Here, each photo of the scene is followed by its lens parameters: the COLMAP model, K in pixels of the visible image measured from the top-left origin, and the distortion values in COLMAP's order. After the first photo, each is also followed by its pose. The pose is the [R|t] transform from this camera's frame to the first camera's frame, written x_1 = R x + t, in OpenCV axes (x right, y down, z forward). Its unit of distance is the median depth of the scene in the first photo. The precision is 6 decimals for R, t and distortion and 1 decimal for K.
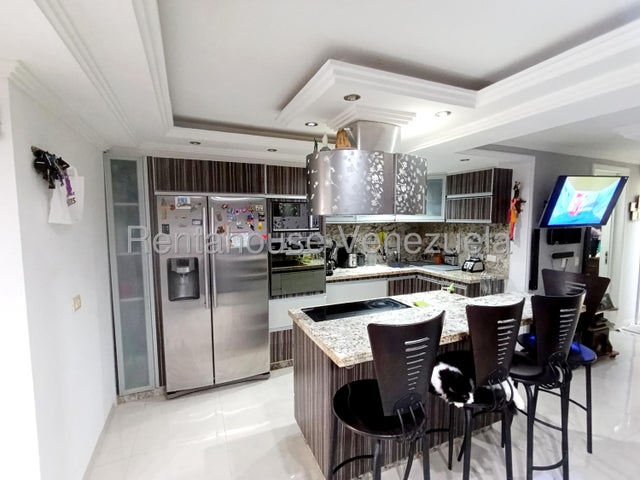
lens RADIAL K [[293.9, 0, 315.8], [0, 293.9, 245.6], [0, 0, 1]] dist [-0.003455, 0.004840]
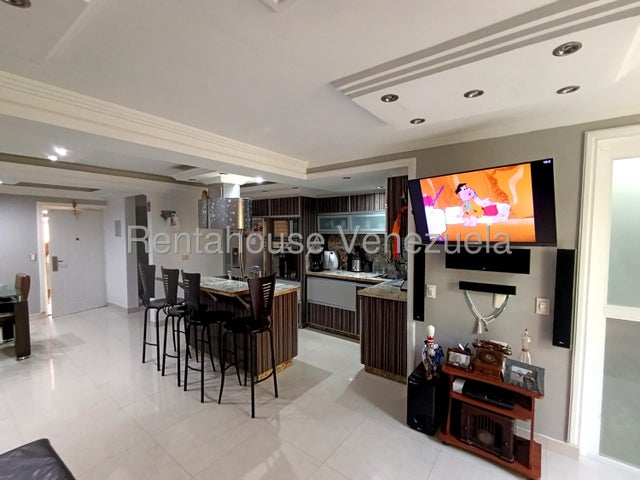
lens RADIAL K [[293.9, 0, 316.6], [0, 293.9, 243.0], [0, 0, 1]] dist [-0.003455, 0.004840]
pose [[0.498404, 0.047619, -0.865636, 1.466803], [-0.080437, 0.996723, 0.008518, -0.051895], [0.863205, 0.065384, 0.500601, 0.388574]]
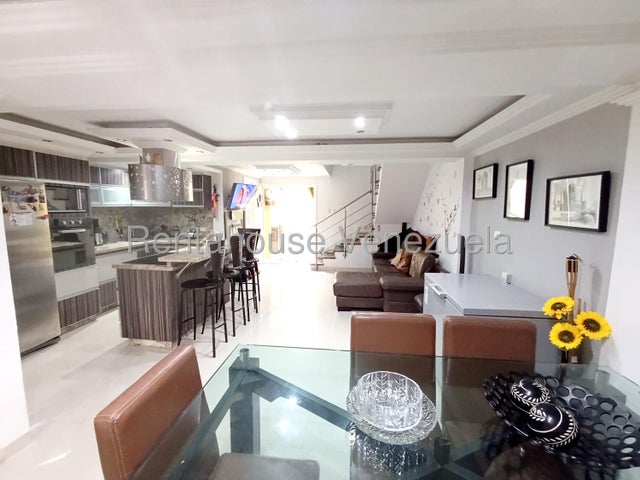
lens RADIAL K [[293.9, 0, 315.2], [0, 293.9, 240.5], [0, 0, 1]] dist [-0.003455, 0.004840]
pose [[0.504723, -0.086409, 0.858946, -0.609541], [0.064958, 0.995959, 0.062023, 0.055339], [-0.860834, 0.024491, 0.508296, -0.446455]]
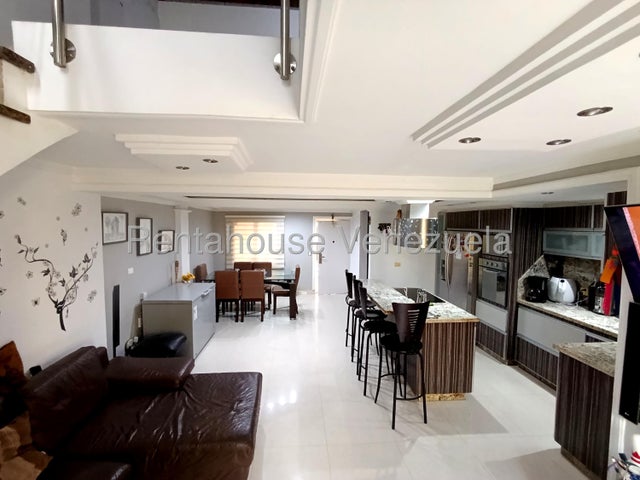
lens RADIAL K [[293.9, 0, 316.5], [0, 293.9, 243.3], [0, 0, 1]] dist [-0.003455, 0.004840]
pose [[-0.322651, 0.069798, -0.943941, 1.580922], [-0.089269, 0.990588, 0.103761, -0.186155], [0.942299, 0.117744, -0.313384, 0.690909]]
